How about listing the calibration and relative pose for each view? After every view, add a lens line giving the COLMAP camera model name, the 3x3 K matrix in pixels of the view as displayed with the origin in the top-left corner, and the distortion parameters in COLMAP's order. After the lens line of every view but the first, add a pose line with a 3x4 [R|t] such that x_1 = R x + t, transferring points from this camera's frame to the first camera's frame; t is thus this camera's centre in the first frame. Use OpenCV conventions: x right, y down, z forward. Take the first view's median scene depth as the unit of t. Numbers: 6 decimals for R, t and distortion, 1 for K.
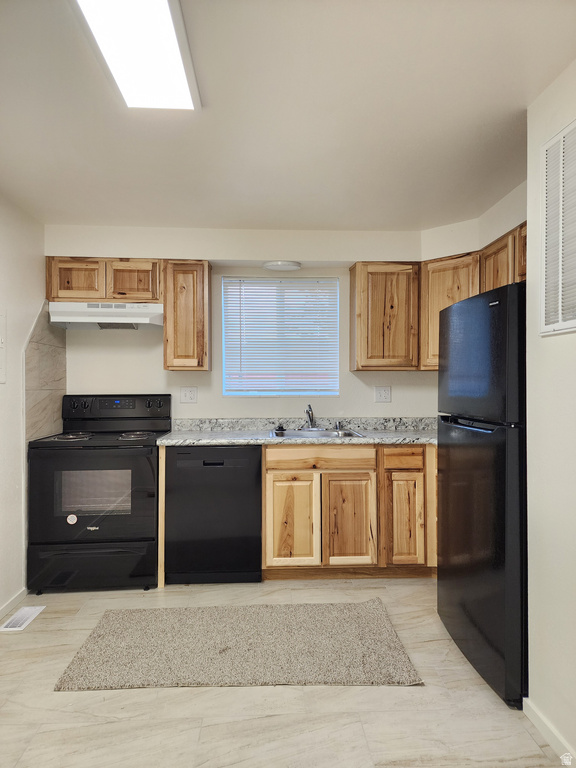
lens RADIAL K [[518.0, 0, 287.2], [0, 518.0, 382.9], [0, 0, 1]] dist [0.062679, -0.052184]
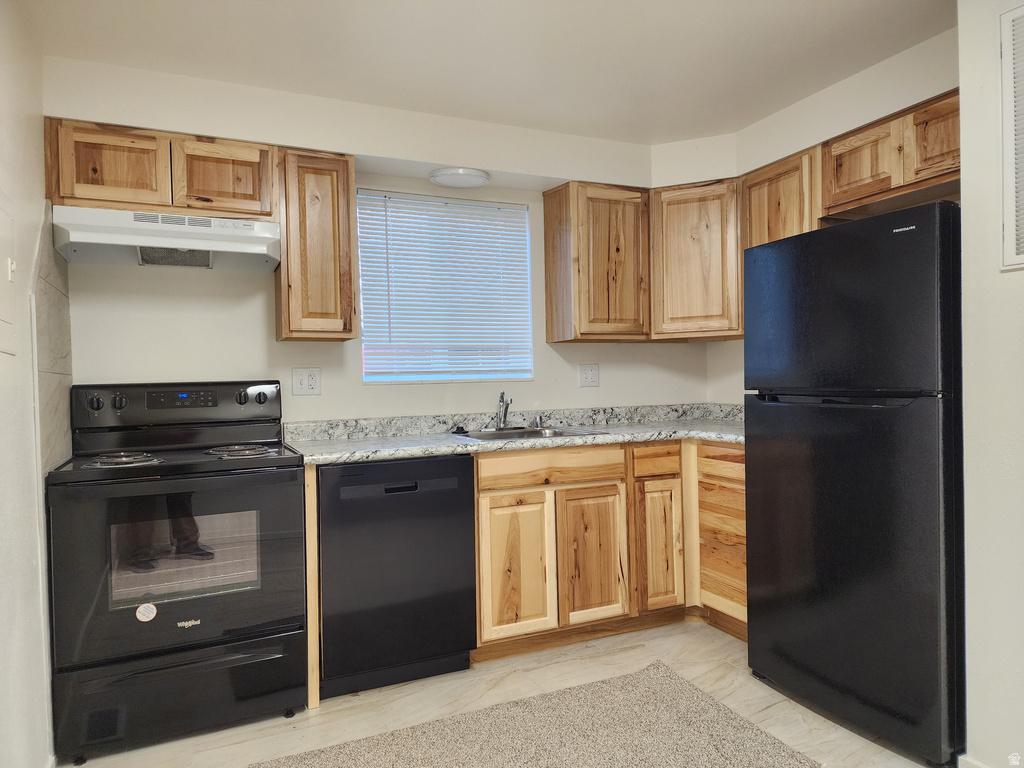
lens RADIAL K [[690.6, 0, 508.8], [0, 690.6, 389.9], [0, 0, 1]] dist [0.062679, -0.052184]
pose [[0.928999, -0.025039, 0.369234, -0.309543], [0.020474, 0.999658, 0.016276, 0.028138], [-0.369515, -0.007561, 0.929194, 0.190727]]
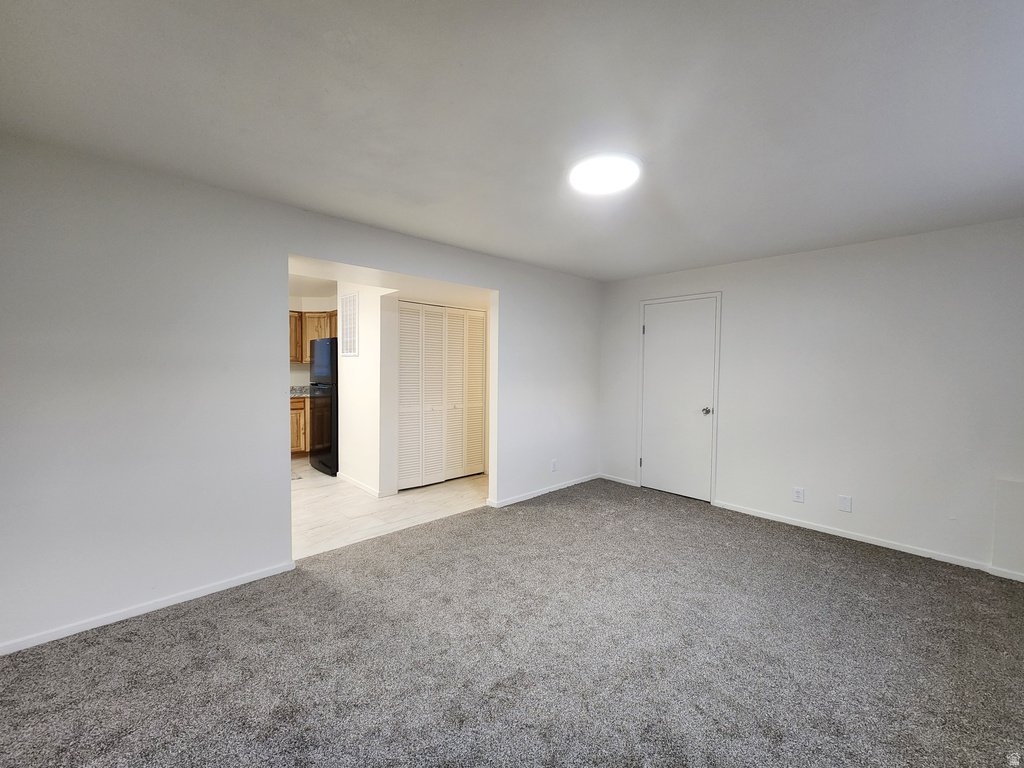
lens RADIAL K [[420.1, 0, 511.2], [0, 420.1, 382.8], [0, 0, 1]] dist [-0.000375, 0.000510]
pose [[0.765746, -0.015683, 0.642952, -0.209150], [-0.010954, 0.999240, 0.037420, -0.019795], [-0.643050, -0.035697, 0.764992, -0.919579]]
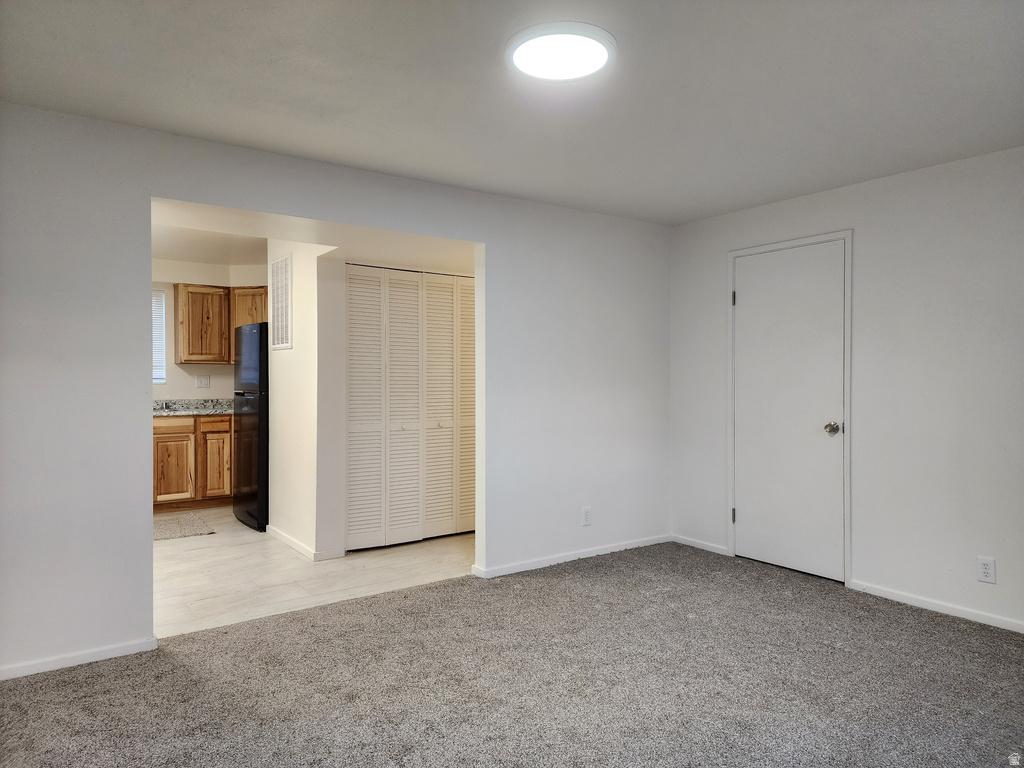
lens RADIAL K [[690.6, 0, 518.4], [0, 690.6, 382.0], [0, 0, 1]] dist [0.062679, -0.052184]
pose [[0.845234, -0.005015, 0.534373, -0.101704], [0.000931, 0.999968, 0.007912, 0.011573], [-0.534395, -0.006190, 0.845212, -1.094901]]
